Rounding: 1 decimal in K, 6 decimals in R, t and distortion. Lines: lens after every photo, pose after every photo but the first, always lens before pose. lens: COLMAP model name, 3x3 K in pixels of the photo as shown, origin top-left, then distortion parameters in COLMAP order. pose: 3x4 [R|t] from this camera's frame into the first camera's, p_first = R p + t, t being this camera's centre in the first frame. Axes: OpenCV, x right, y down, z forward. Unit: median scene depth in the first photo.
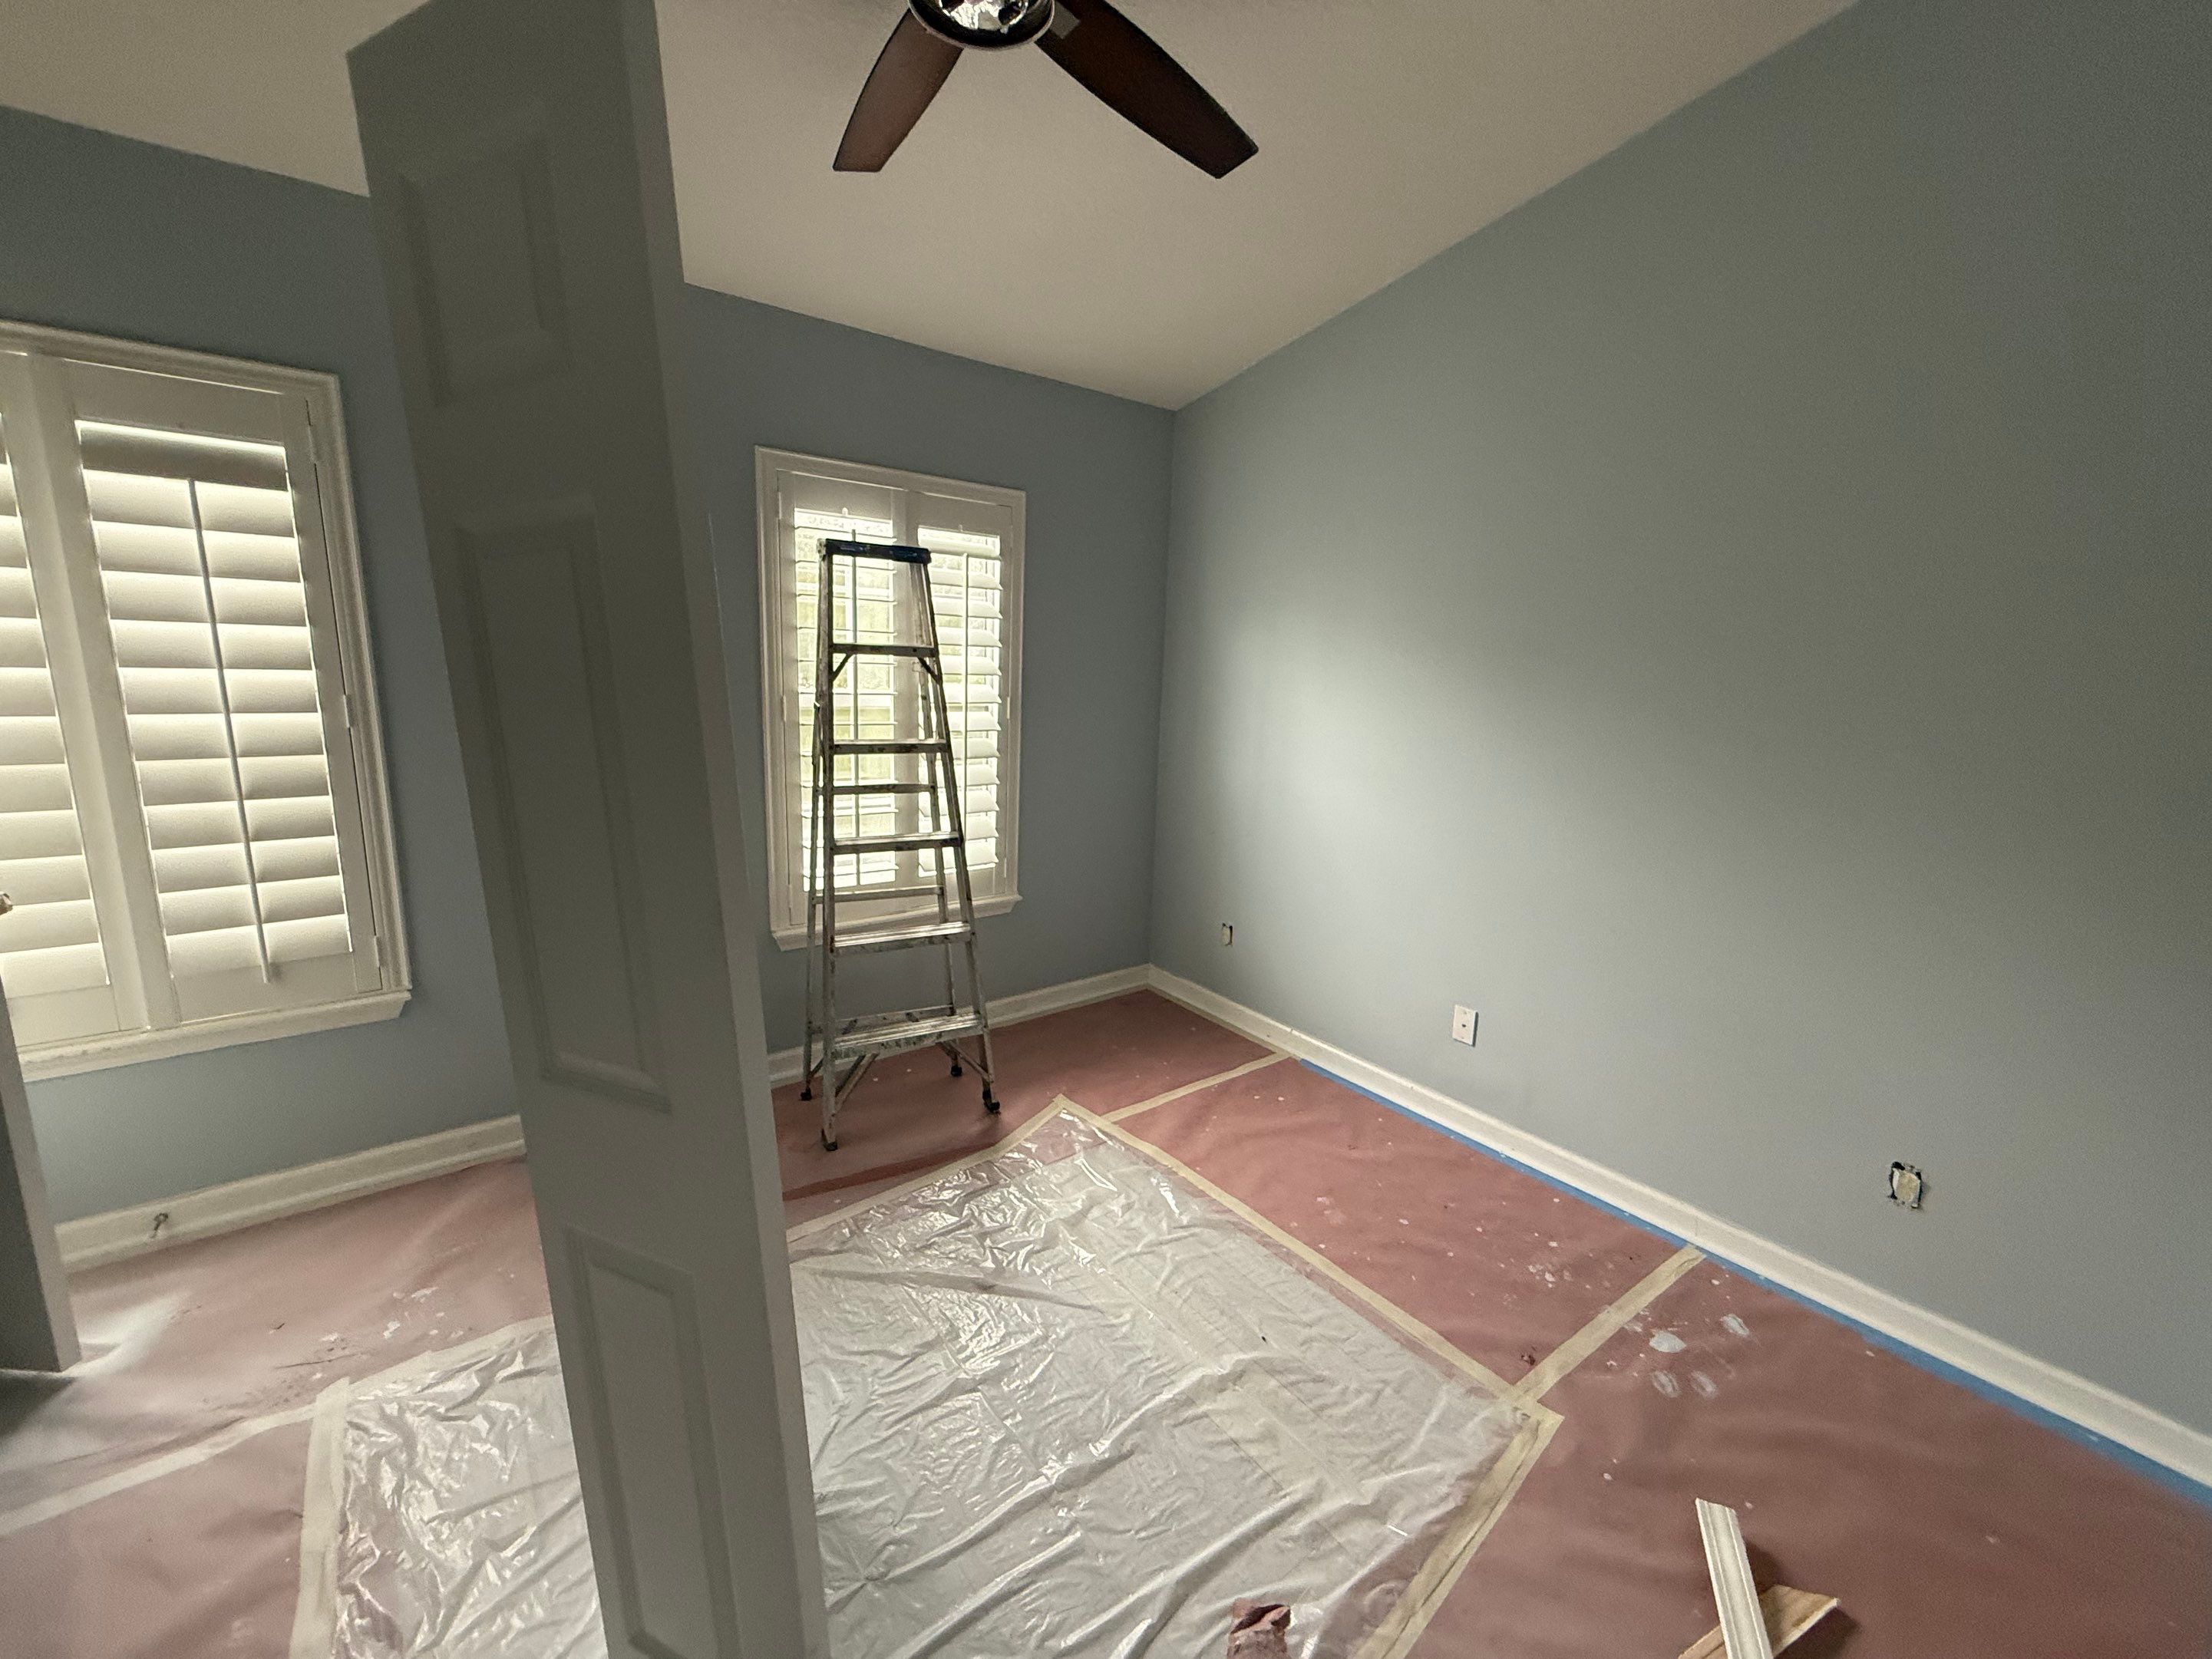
lens RADIAL K [[878.6, 0, 1106.0], [0, 878.6, 829.5], [0, 0, 1]] dist [0.001094, 0.000147]
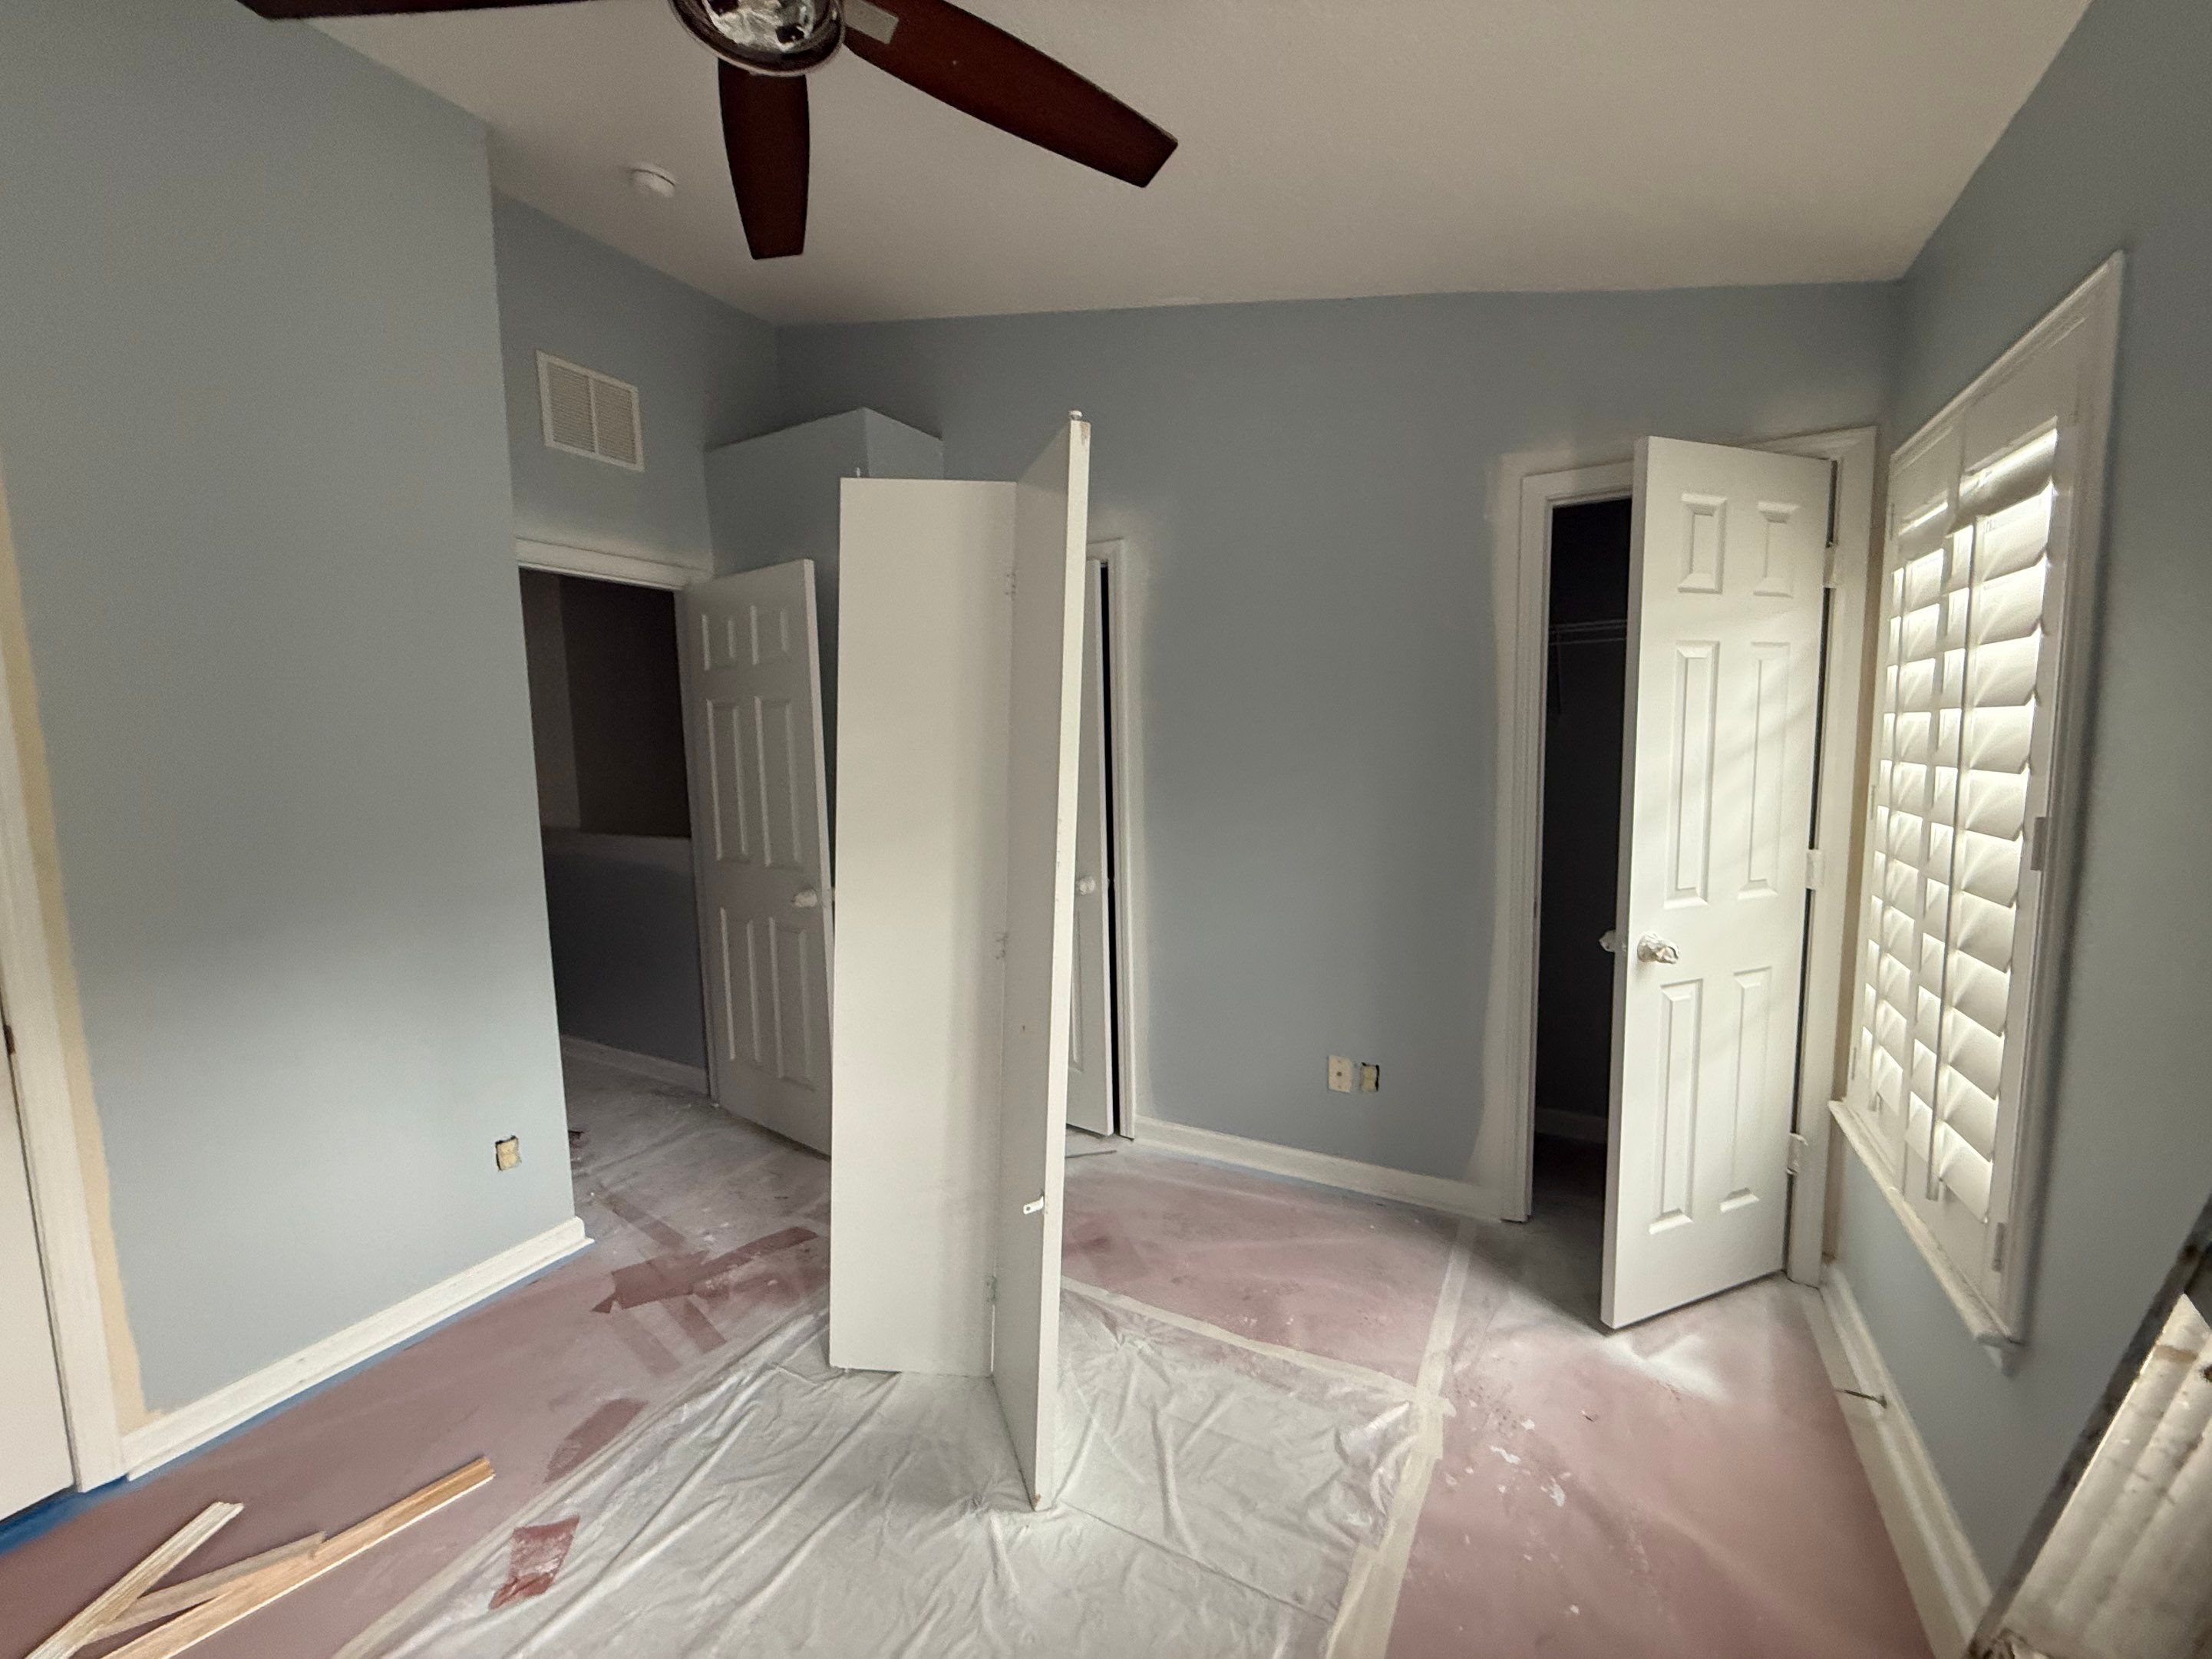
lens RADIAL K [[878.6, 0, 1106.0], [0, 878.6, 829.5], [0, 0, 1]] dist [0.001094, 0.000147]
pose [[-0.915042, 0.027014, -0.402452, -0.039421], [-0.084351, 0.962878, 0.256420, -0.197106], [0.394440, 0.268582, -0.878795, 1.024104]]
